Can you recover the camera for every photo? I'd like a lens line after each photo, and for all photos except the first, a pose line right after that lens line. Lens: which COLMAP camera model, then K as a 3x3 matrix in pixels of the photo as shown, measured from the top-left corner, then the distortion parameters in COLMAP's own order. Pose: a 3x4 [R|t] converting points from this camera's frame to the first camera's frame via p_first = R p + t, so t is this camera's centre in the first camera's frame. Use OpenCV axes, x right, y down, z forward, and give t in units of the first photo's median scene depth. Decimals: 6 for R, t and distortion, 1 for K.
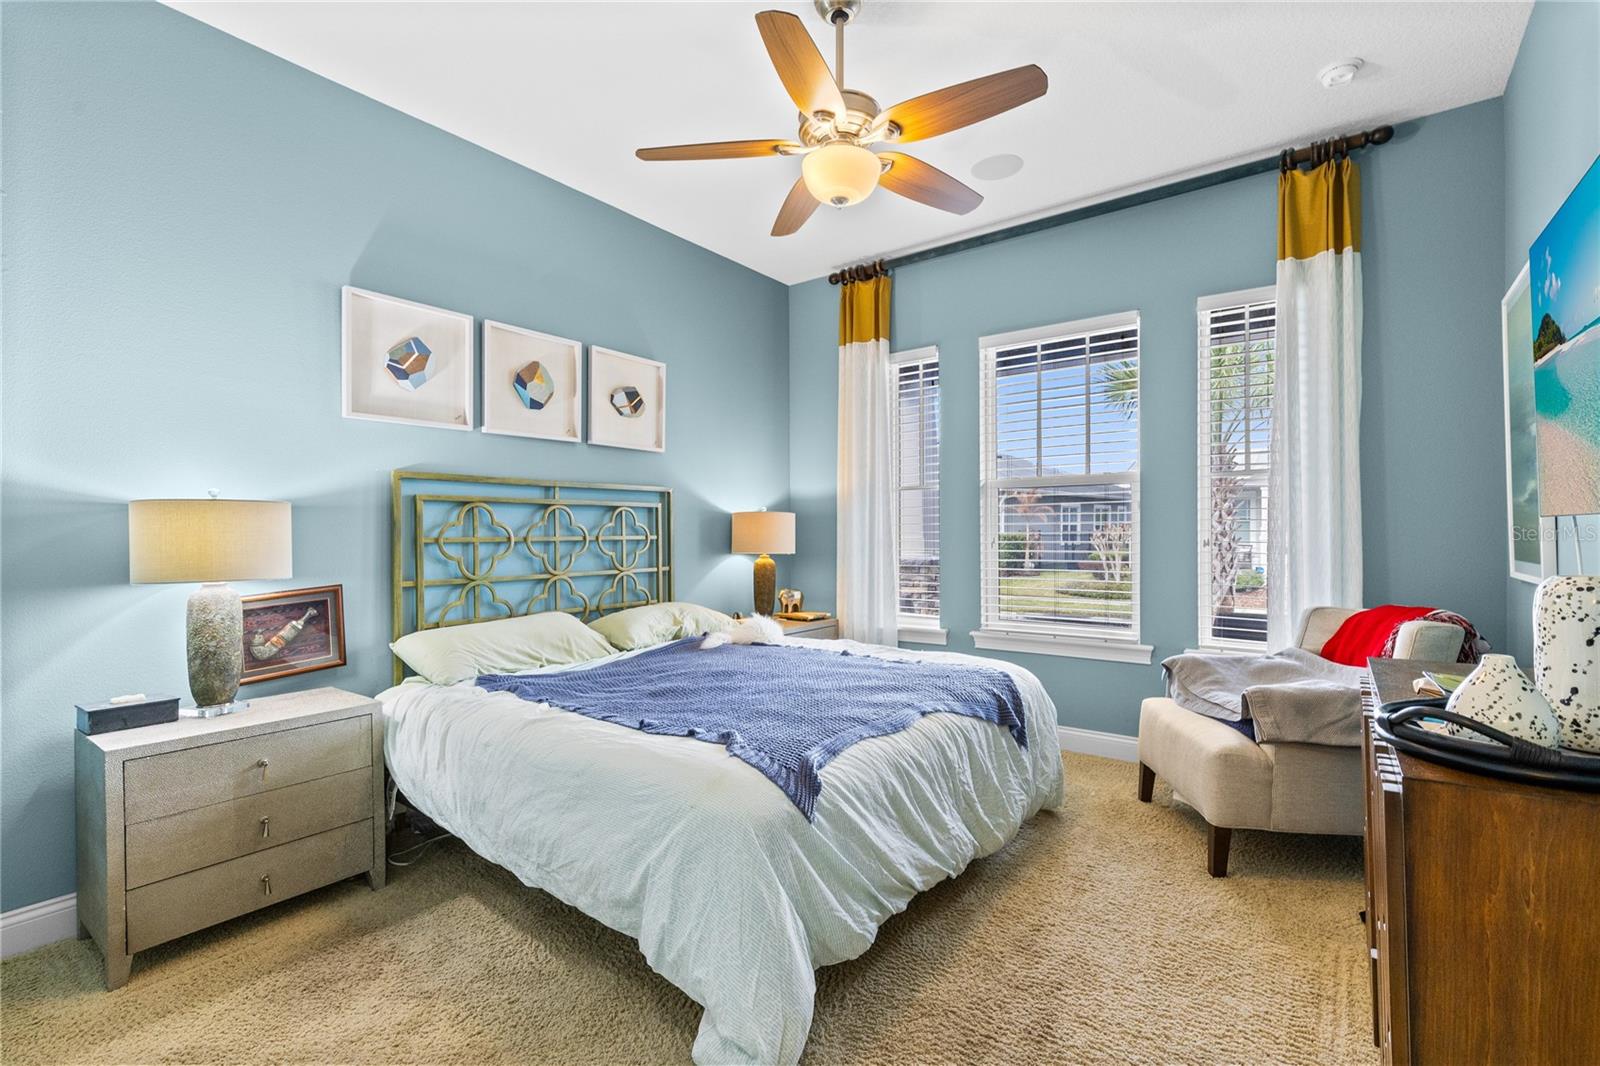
lens RADIAL K [[732.5, 0, 800.2], [0, 732.5, 534.3], [0, 0, 1]] dist [0.003651, -0.000562]
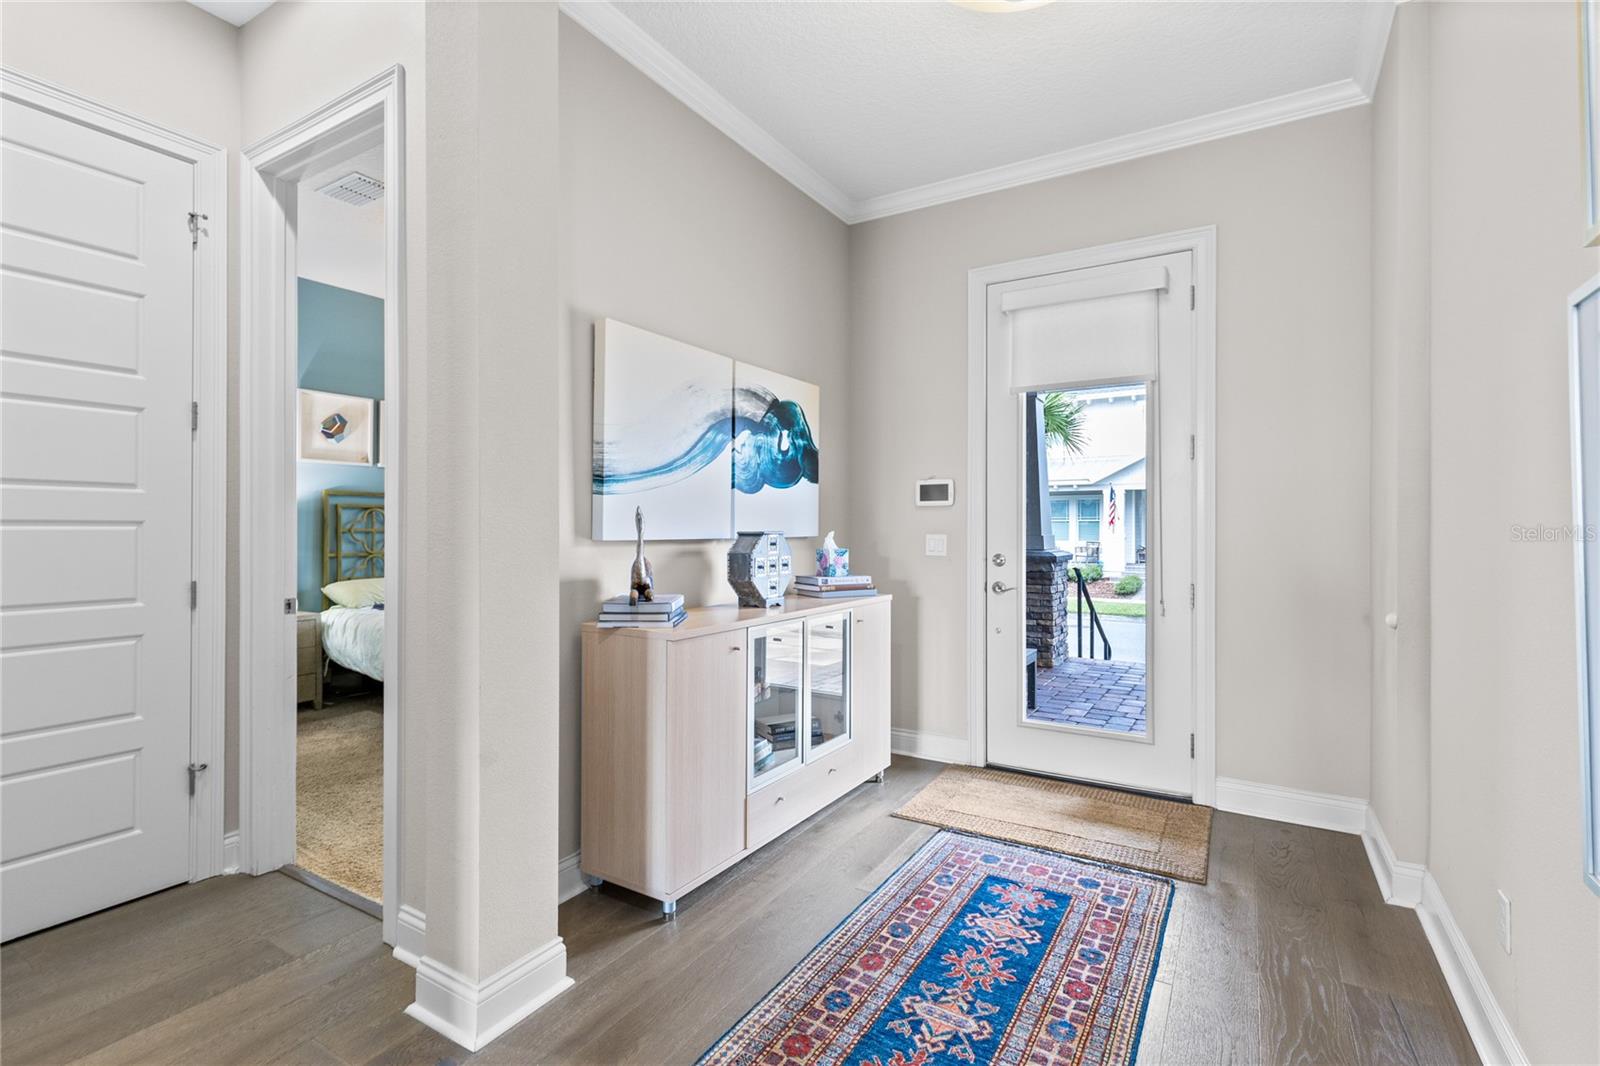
lens RADIAL K [[732.5, 0, 801.4], [0, 732.5, 526.8], [0, 0, 1]] dist [0.003651, -0.000562]
pose [[0.993142, 0.008769, 0.116584, 0.375371], [-0.008140, 0.999950, -0.005869, 0.001318], [-0.116629, 0.004879, 0.993164, -0.875788]]
